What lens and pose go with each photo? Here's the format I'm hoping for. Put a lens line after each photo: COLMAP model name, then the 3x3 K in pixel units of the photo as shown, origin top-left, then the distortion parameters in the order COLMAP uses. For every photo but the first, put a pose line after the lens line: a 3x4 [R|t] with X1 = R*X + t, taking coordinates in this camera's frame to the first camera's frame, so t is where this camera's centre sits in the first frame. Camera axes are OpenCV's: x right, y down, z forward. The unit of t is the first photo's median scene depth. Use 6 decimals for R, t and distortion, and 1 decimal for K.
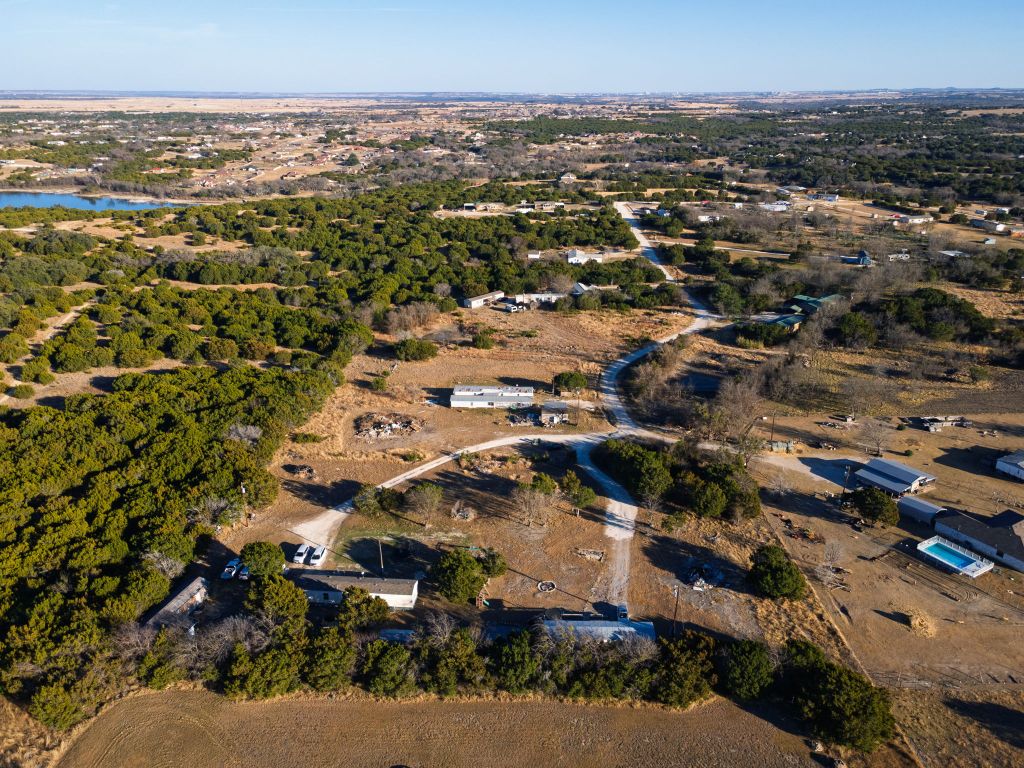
lens RADIAL K [[761.7, 0, 514.0], [0, 761.7, 381.0], [0, 0, 1]] dist [0.006605, 0.049294]
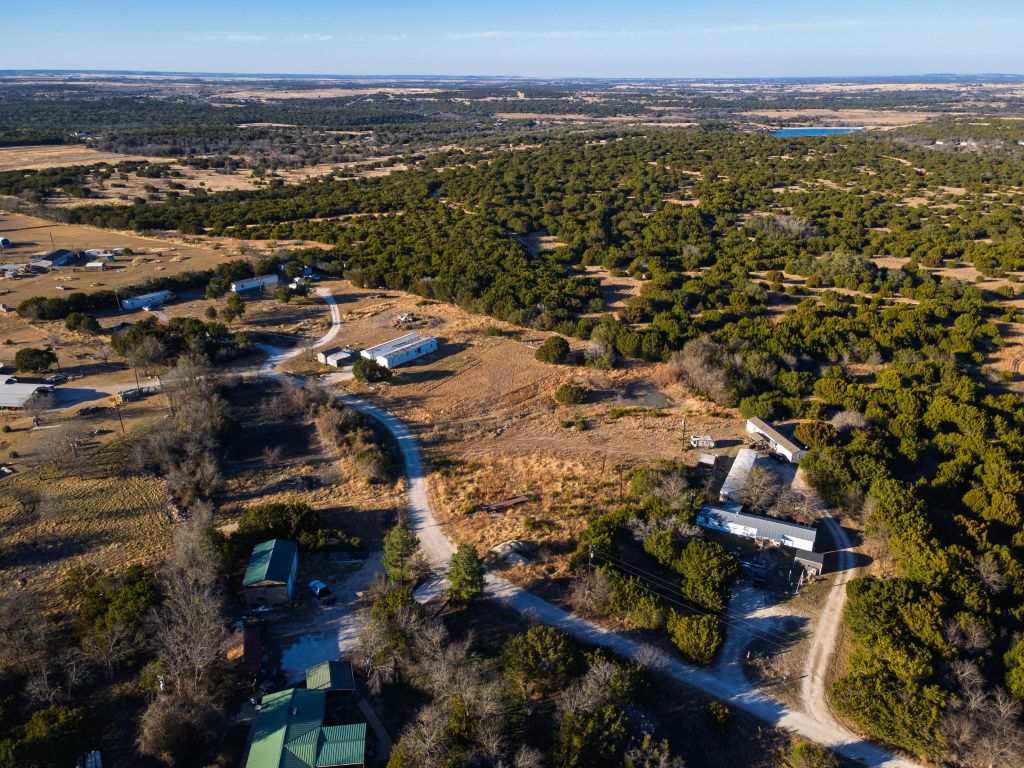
lens RADIAL K [[747.1, 0, 529.6], [0, 747.1, 382.9], [0, 0, 1]] dist [0.000257, 0.058418]
pose [[-0.536724, 0.321924, -0.779931, 0.648947], [-0.302438, 0.789531, 0.534015, -0.511429], [0.787692, 0.522500, -0.326398, 1.320045]]
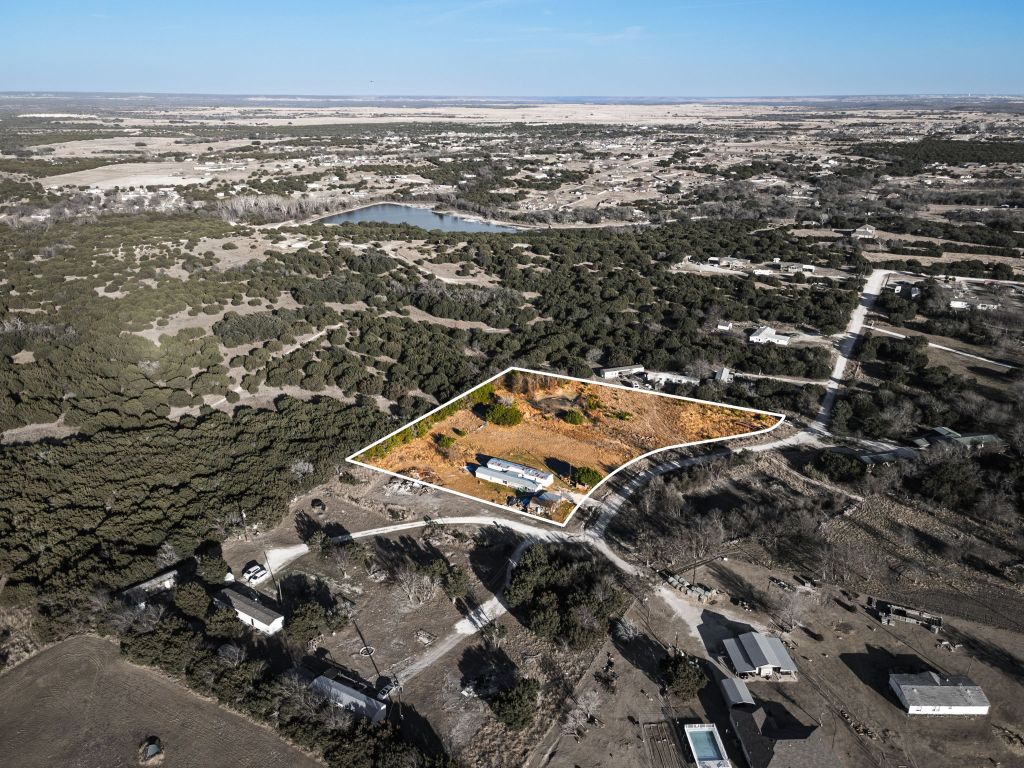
lens RADIAL K [[761.7, 0, 514.0], [0, 761.7, 381.0], [0, 0, 1]] dist [0.006605, 0.049294]
pose [[0.883707, 0.167266, -0.437132, 0.384410], [-0.169194, 0.984966, 0.034849, -0.136948], [0.436389, 0.043164, 0.898722, -0.035330]]
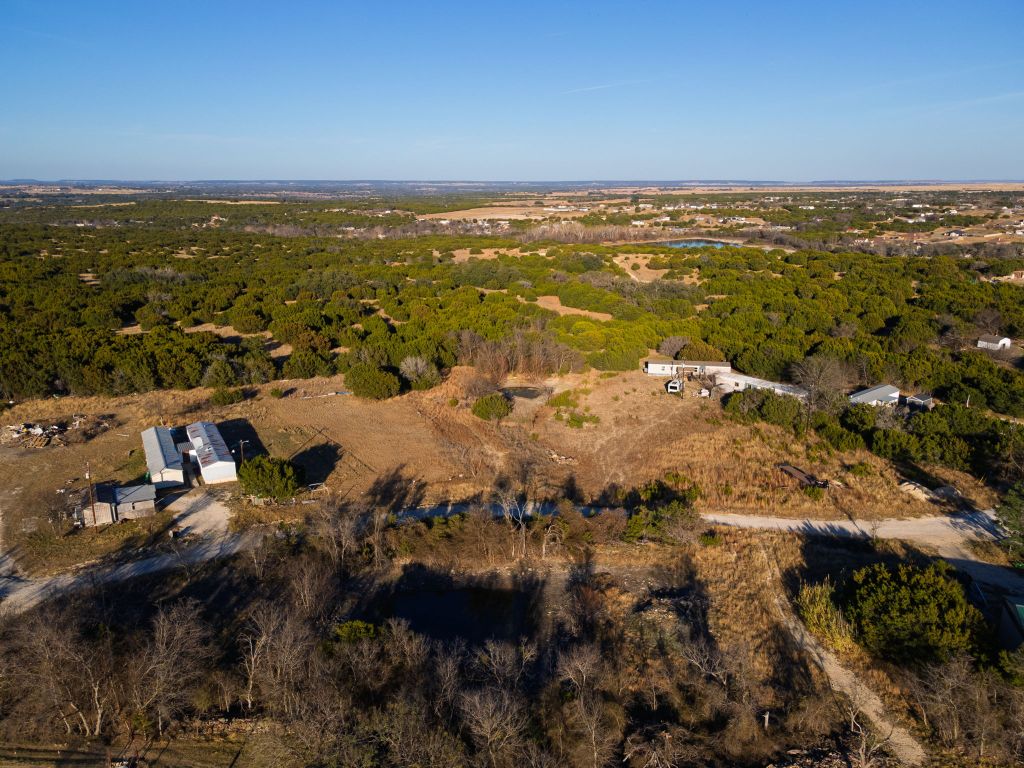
lens RADIAL K [[752.6, 0, 515.0], [0, 752.6, 384.7], [0, 0, 1]] dist [0.005640, 0.062290]
pose [[0.525928, 0.224383, -0.820398, 0.481788], [-0.303374, 0.950617, 0.065516, -0.120830], [0.794584, 0.214430, 0.568027, 0.733226]]
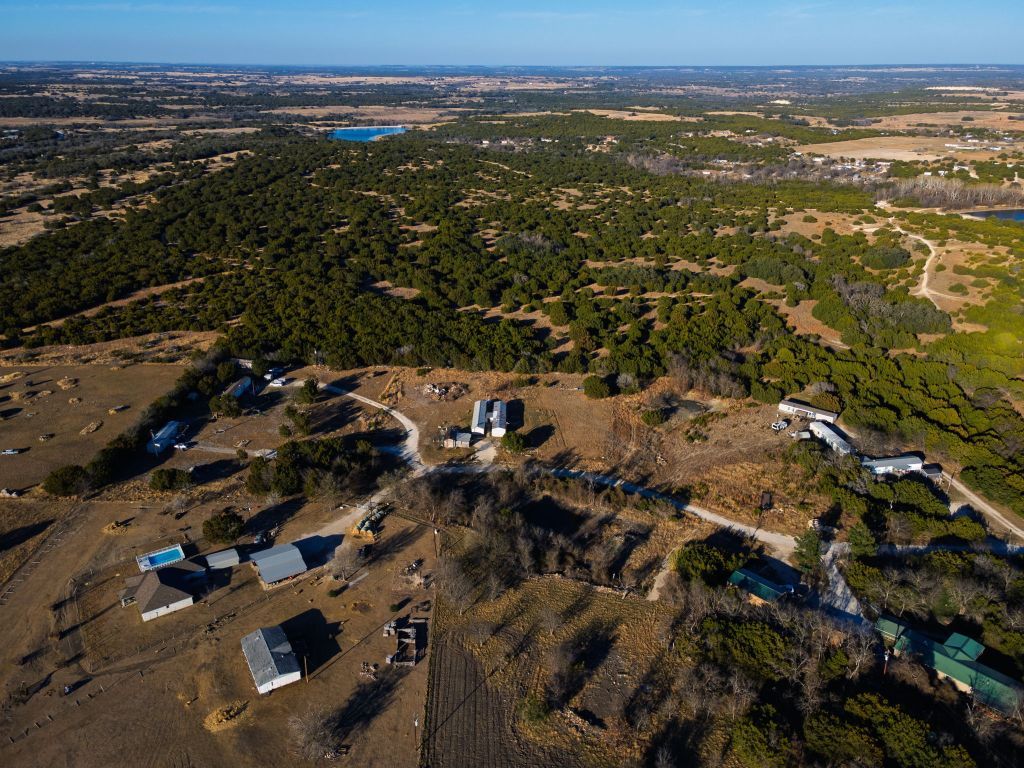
lens RADIAL K [[755.5, 0, 521.0], [0, 755.5, 384.5], [0, 0, 1]] dist [0.048505, 0.003486]
pose [[0.053253, 0.388716, -0.919817, 0.952894], [-0.361414, 0.866180, 0.345125, -0.412186], [0.930883, 0.314056, 0.186614, 0.677675]]
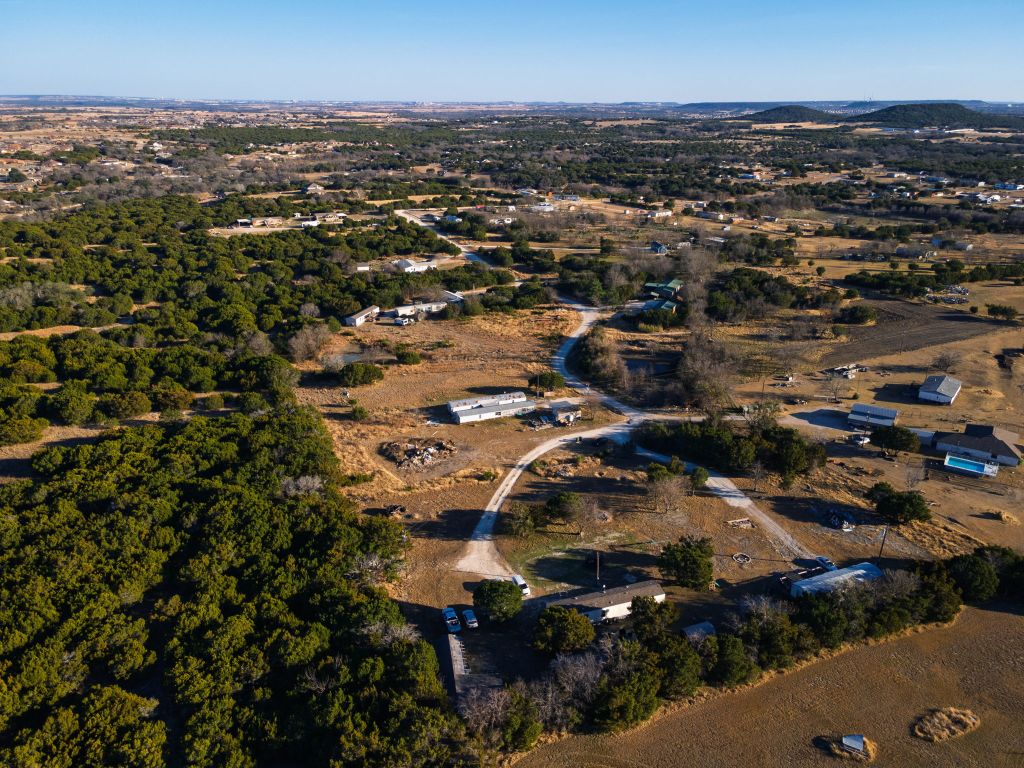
lens RADIAL K [[749.8, 0, 514.4], [0, 749.8, 388.4], [0, 0, 1]] dist [0.006080, 0.054280]
pose [[0.908519, -0.142995, 0.392613, -0.327440], [0.141556, 0.989387, 0.032784, -0.026622], [-0.393135, 0.025792, 0.919119, 0.068891]]
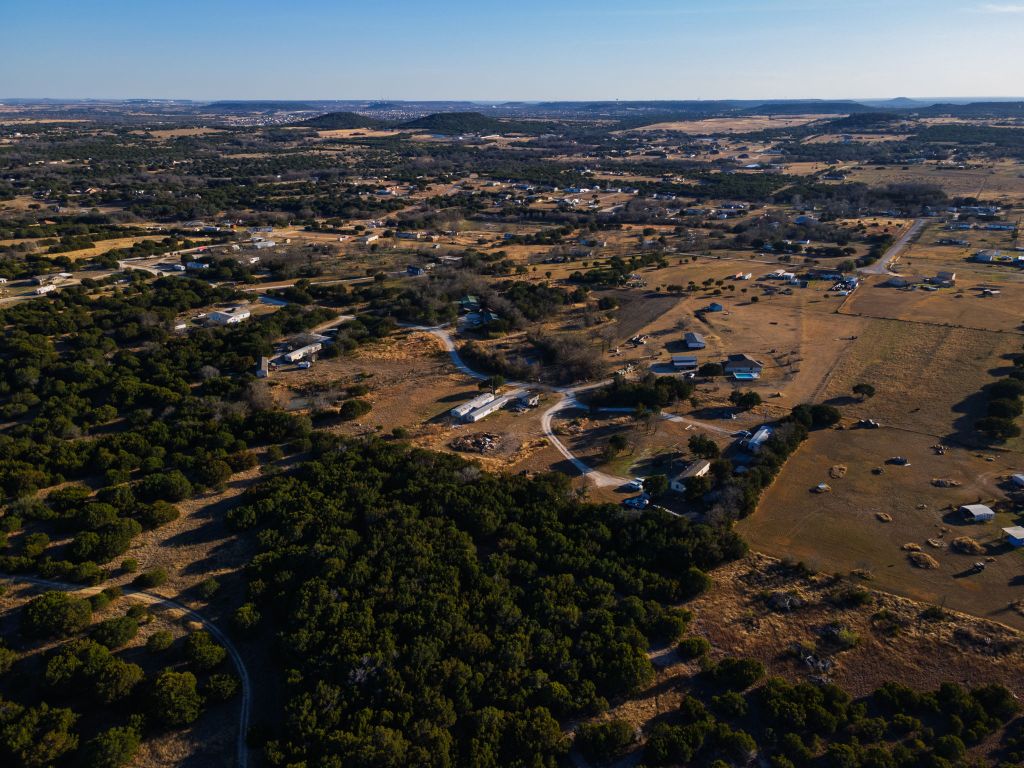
lens RADIAL K [[749.8, 0, 514.4], [0, 749.8, 388.4], [0, 0, 1]] dist [0.006080, 0.054280]
pose [[0.526096, -0.306794, 0.793158, -0.937231], [0.303766, 0.938926, 0.161692, -0.187085], [-0.794323, 0.155869, 0.587159, 0.099823]]
